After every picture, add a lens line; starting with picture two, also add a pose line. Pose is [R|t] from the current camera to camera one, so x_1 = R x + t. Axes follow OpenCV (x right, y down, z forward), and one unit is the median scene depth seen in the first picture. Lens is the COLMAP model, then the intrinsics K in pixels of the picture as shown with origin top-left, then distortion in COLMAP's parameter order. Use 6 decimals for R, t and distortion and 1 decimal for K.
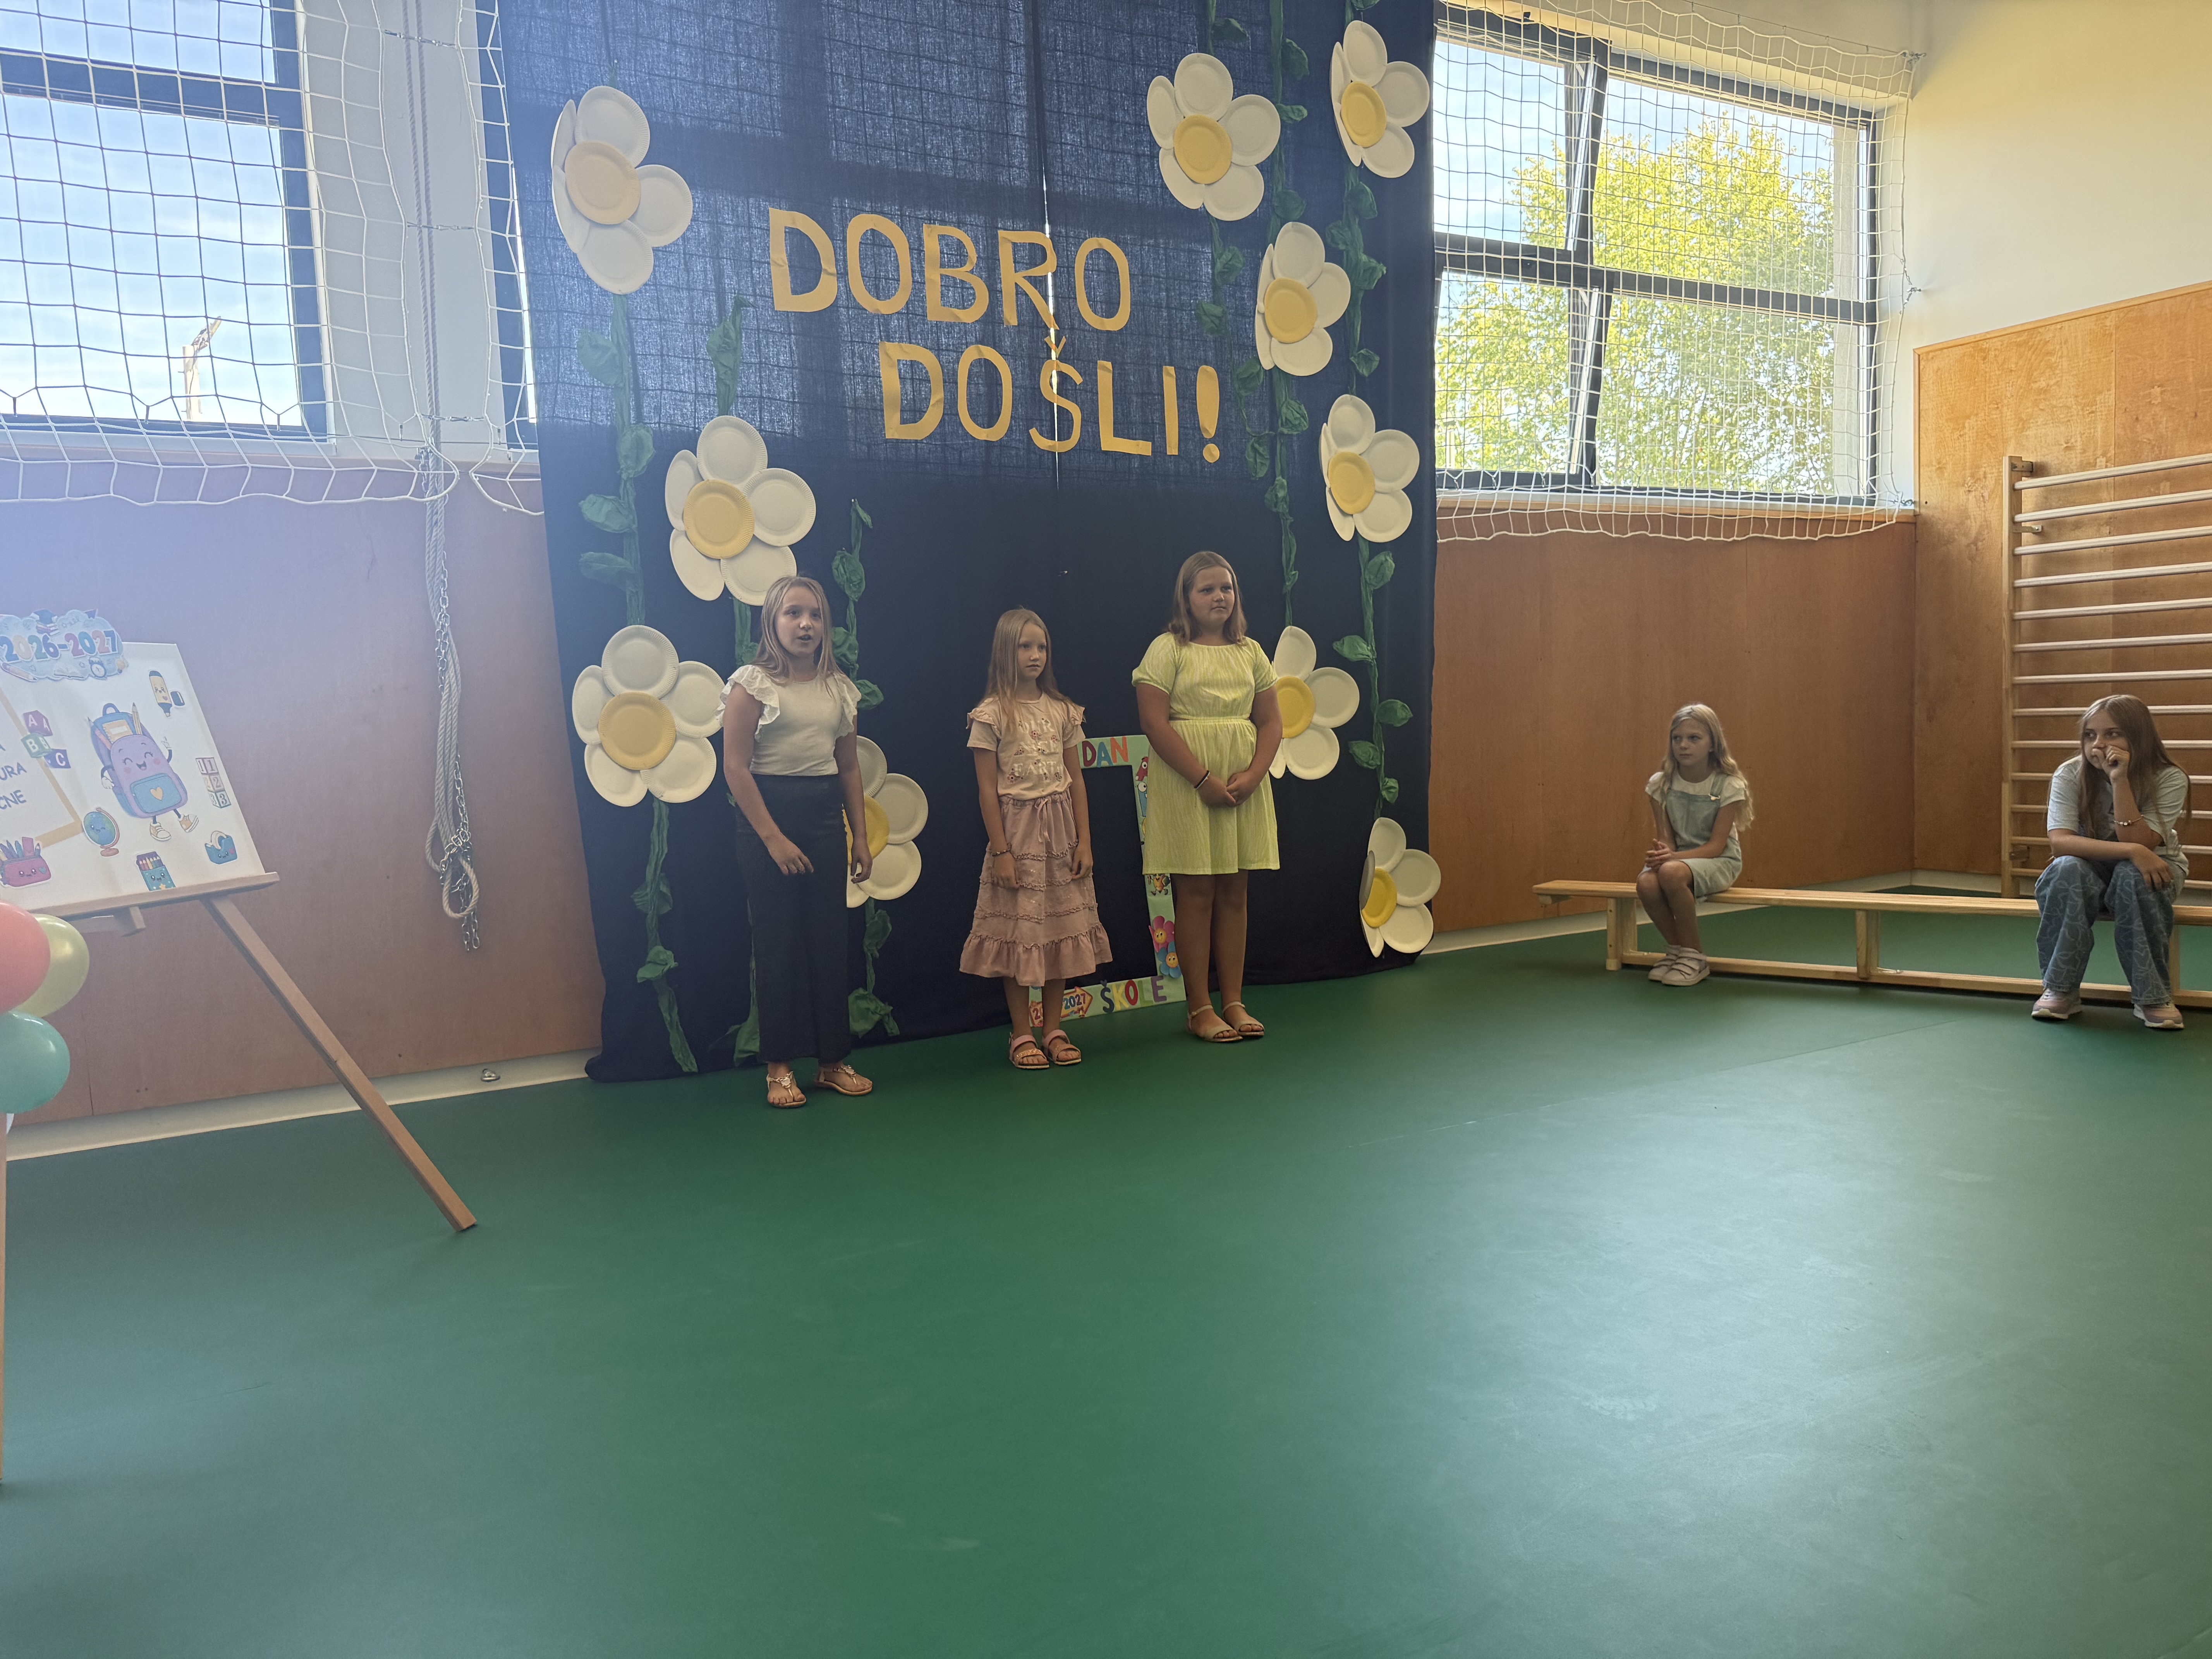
lens RADIAL K [[1589.1, 0, 1114.6], [0, 1589.1, 835.4], [0, 0, 1]] dist [0.021492, -0.028165]
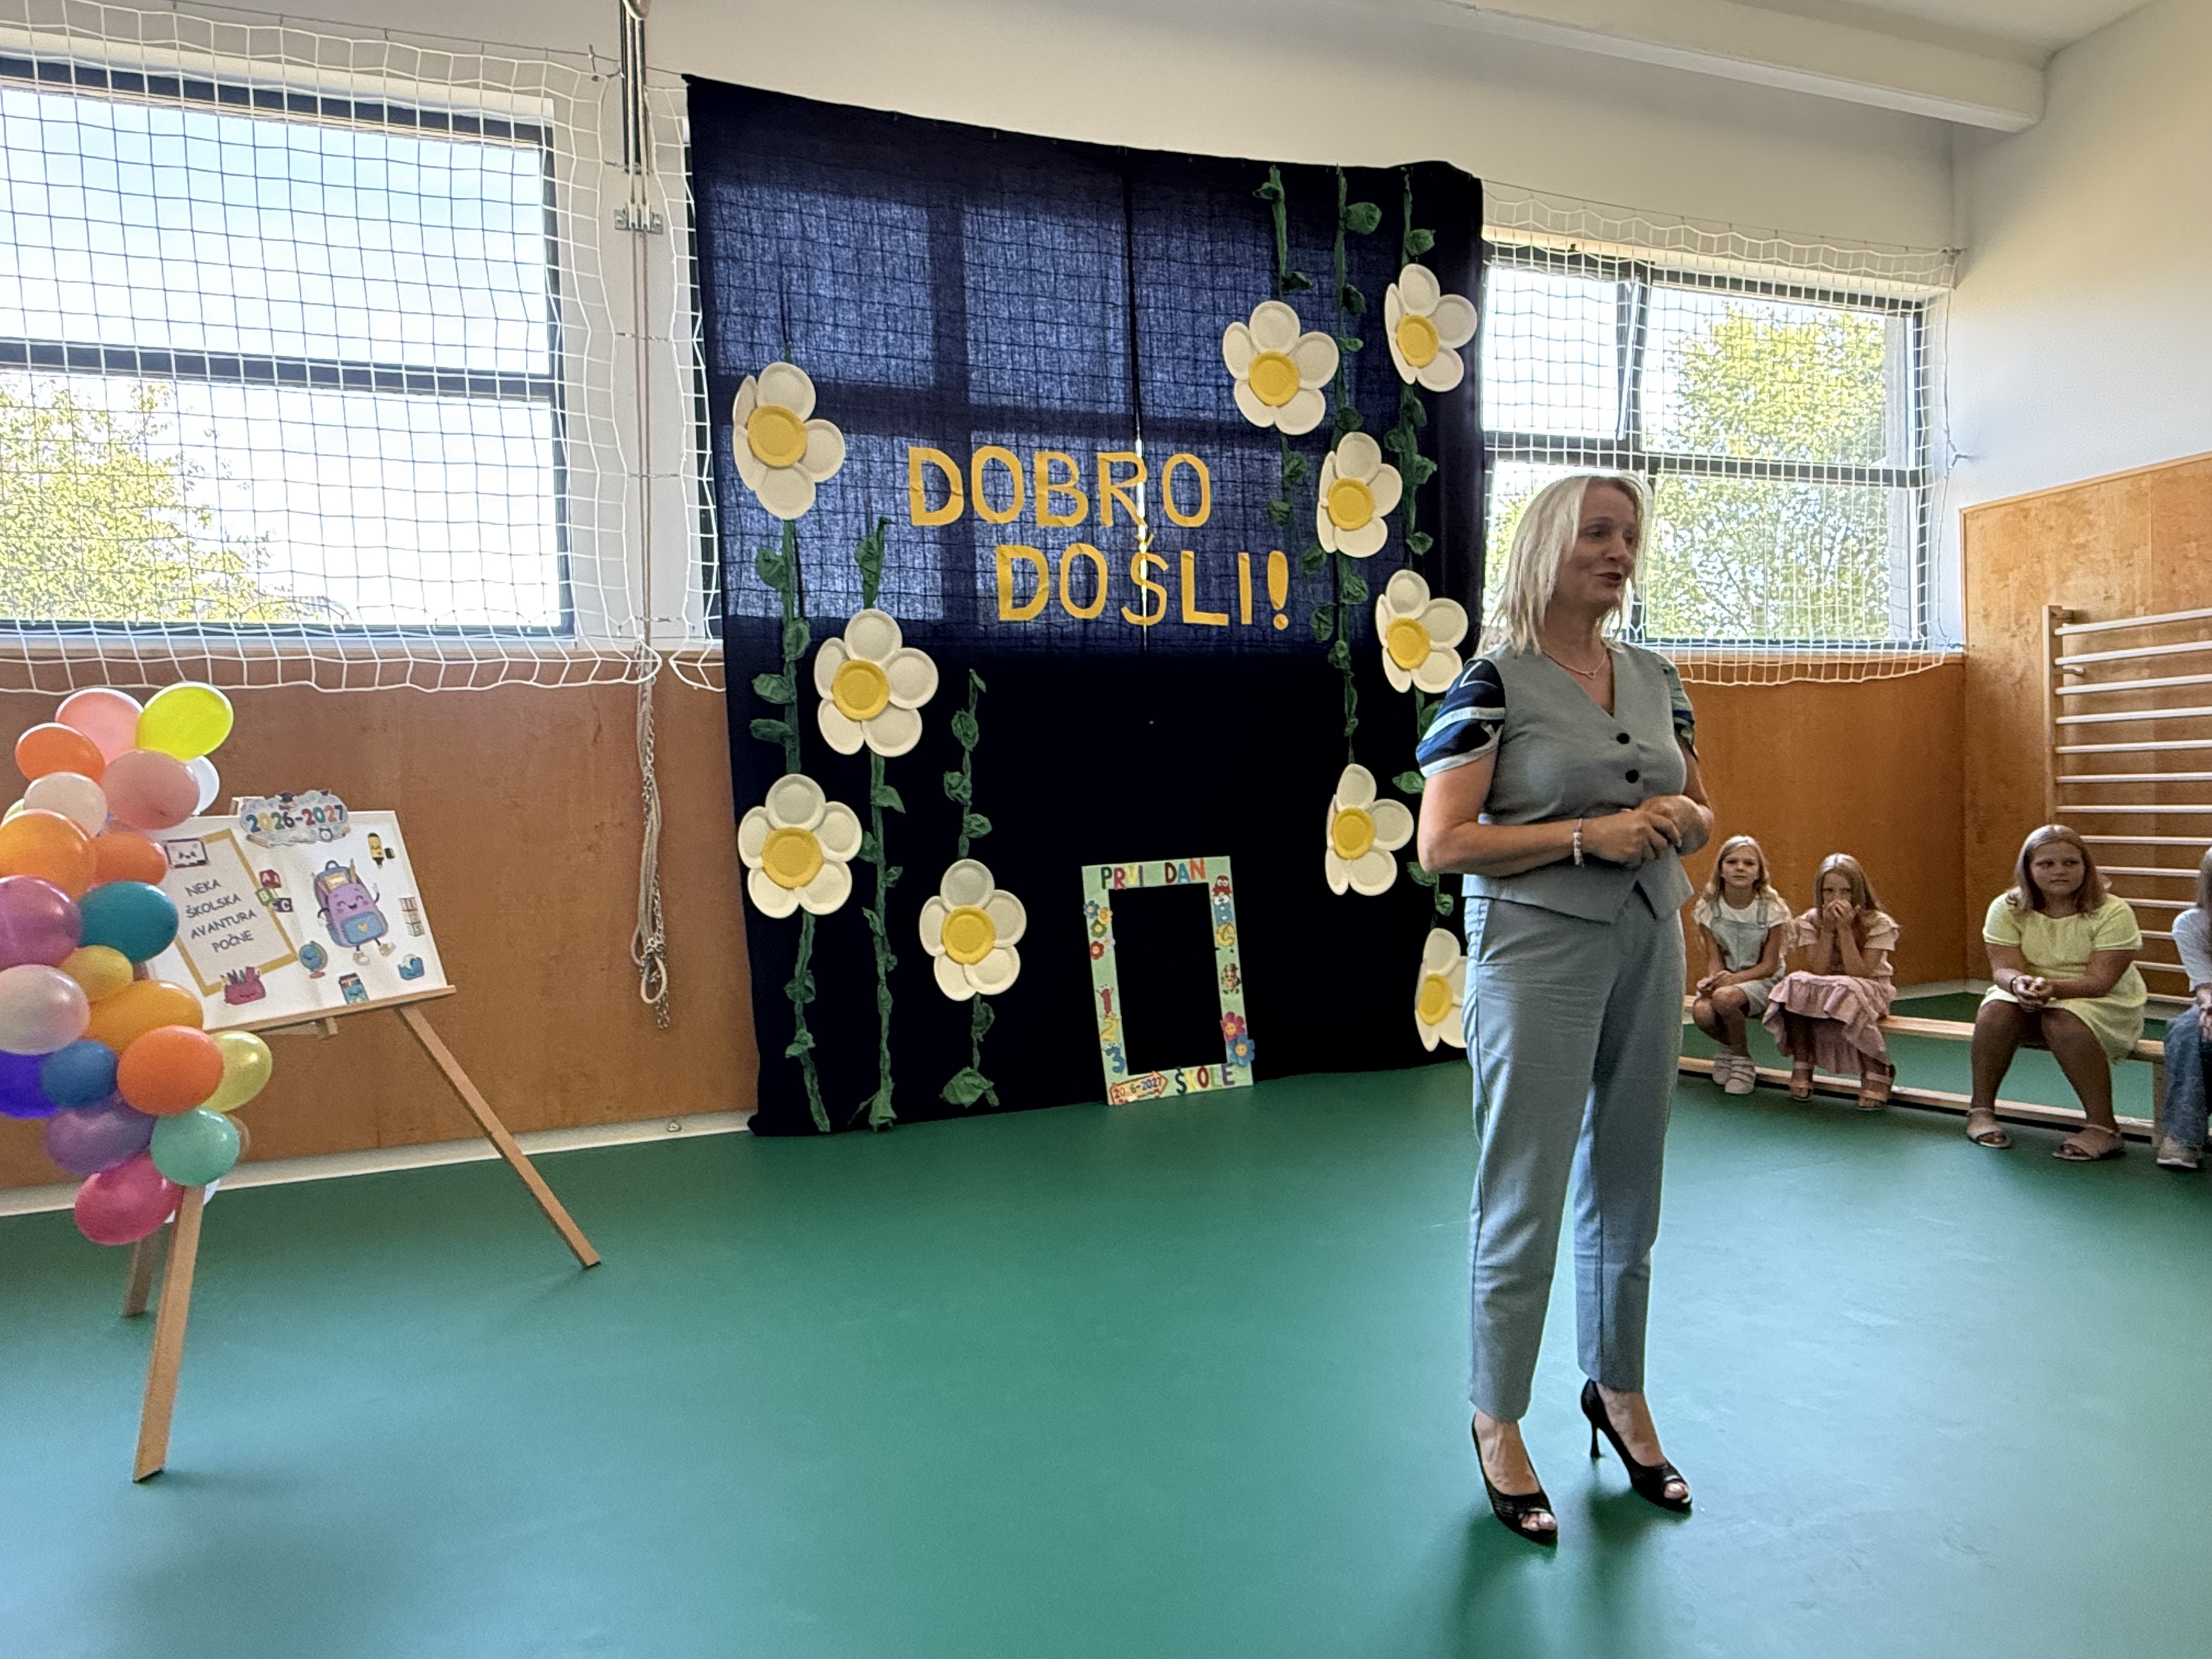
lens RADIAL K [[1298.1, 0, 1101.5], [0, 1298.1, 828.6], [0, 0, 1]] dist [0.003841, 0.001449]
pose [[0.984369, 0.012434, -0.175679, 0.109410], [-0.021043, 0.998663, -0.047226, -0.039747], [0.174857, 0.050184, 0.983314, 0.021644]]
